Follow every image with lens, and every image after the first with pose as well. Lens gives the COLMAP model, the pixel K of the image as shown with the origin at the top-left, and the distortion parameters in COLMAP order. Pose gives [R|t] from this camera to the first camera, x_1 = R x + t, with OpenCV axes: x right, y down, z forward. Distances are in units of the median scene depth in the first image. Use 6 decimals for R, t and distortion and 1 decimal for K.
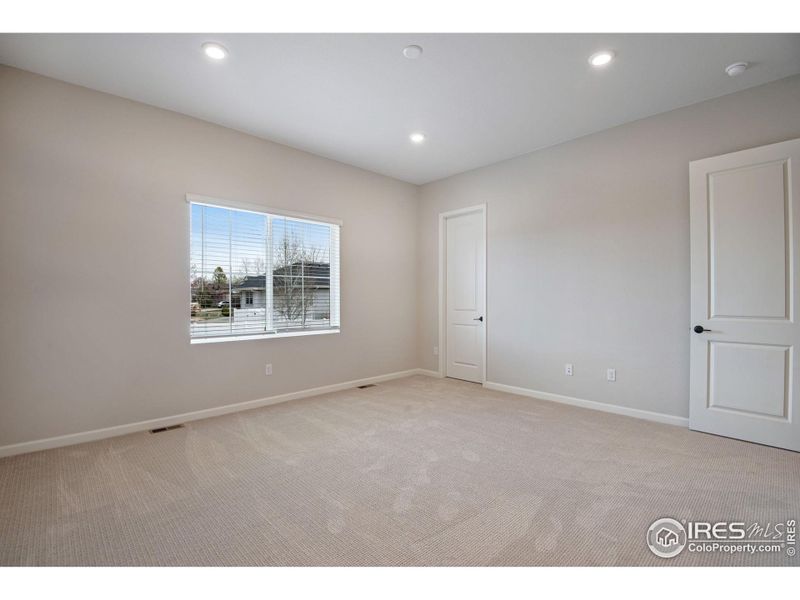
lens RADIAL K [[365.5, 0, 402.0], [0, 365.5, 296.7], [0, 0, 1]] dist [-0.000056, -0.000248]
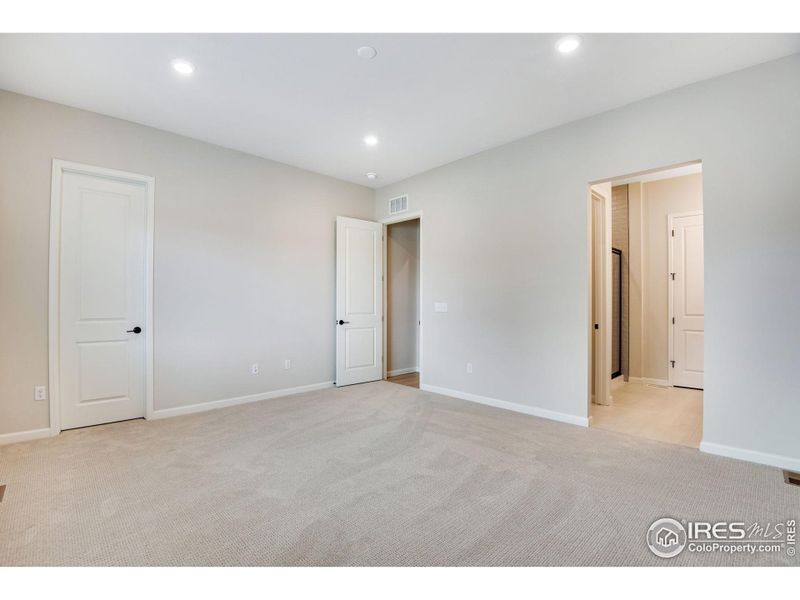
lens RADIAL K [[382.3, 0, 390.8], [0, 382.3, 301.2], [0, 0, 1]] dist [-0.019700, -0.000567]
pose [[0.022233, -0.003660, 0.999746, -0.491585], [-0.013845, 0.999896, 0.003969, -0.007147], [-0.999657, -0.013930, 0.022180, 0.437017]]
